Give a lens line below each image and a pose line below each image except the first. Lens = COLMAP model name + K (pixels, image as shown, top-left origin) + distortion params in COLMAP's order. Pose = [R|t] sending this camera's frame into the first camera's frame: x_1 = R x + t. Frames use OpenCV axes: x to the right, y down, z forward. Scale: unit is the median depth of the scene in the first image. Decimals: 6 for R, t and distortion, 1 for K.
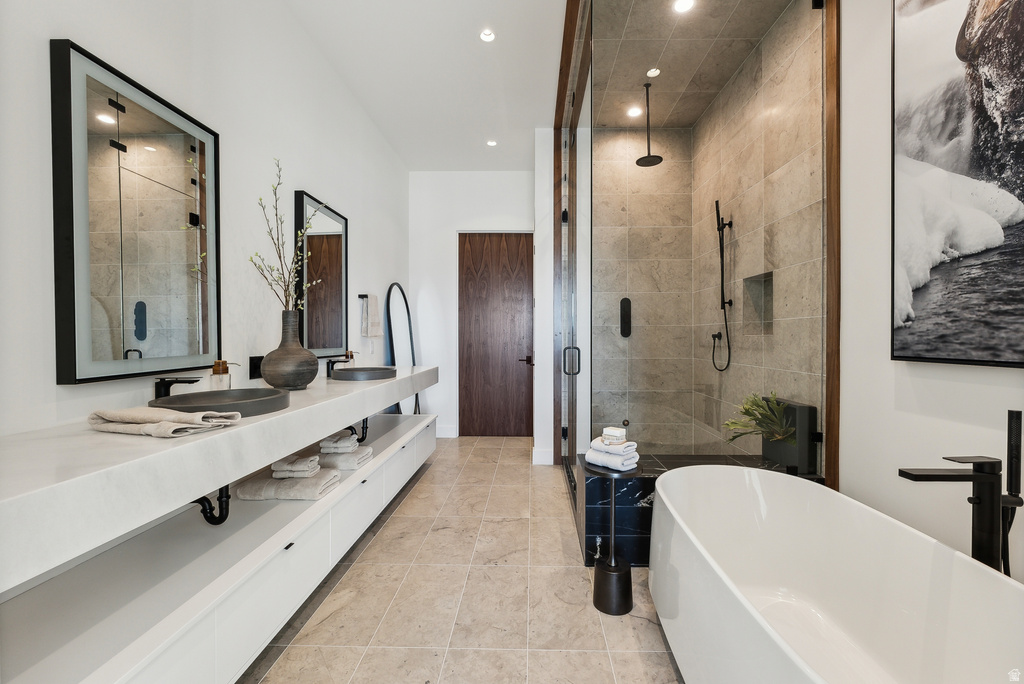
lens RADIAL K [[437.1, 0, 512.0], [0, 437.1, 342.0], [0, 0, 1]] dist [0.001777, 0.000432]
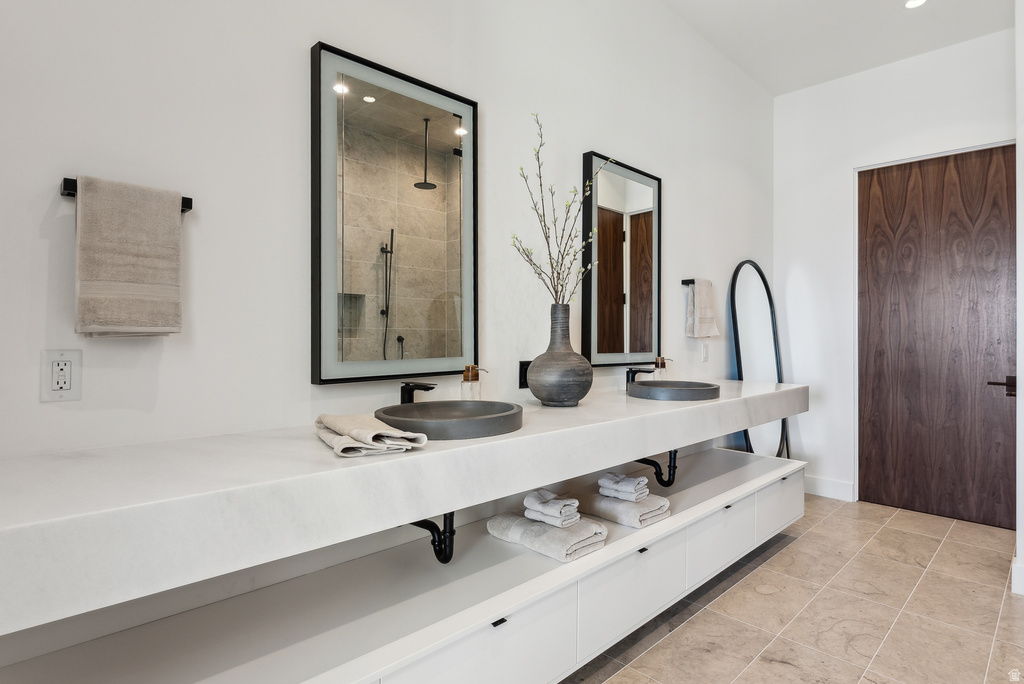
lens RADIAL K [[534.5, 0, 511.6], [0, 534.5, 330.8], [0, 0, 1]] dist [-0.000030, -0.000386]
pose [[0.727463, -0.002628, -0.686142, 0.064371], [-0.013981, 0.999728, -0.018653, -0.003690], [0.686004, 0.023162, 0.727229, 0.183225]]
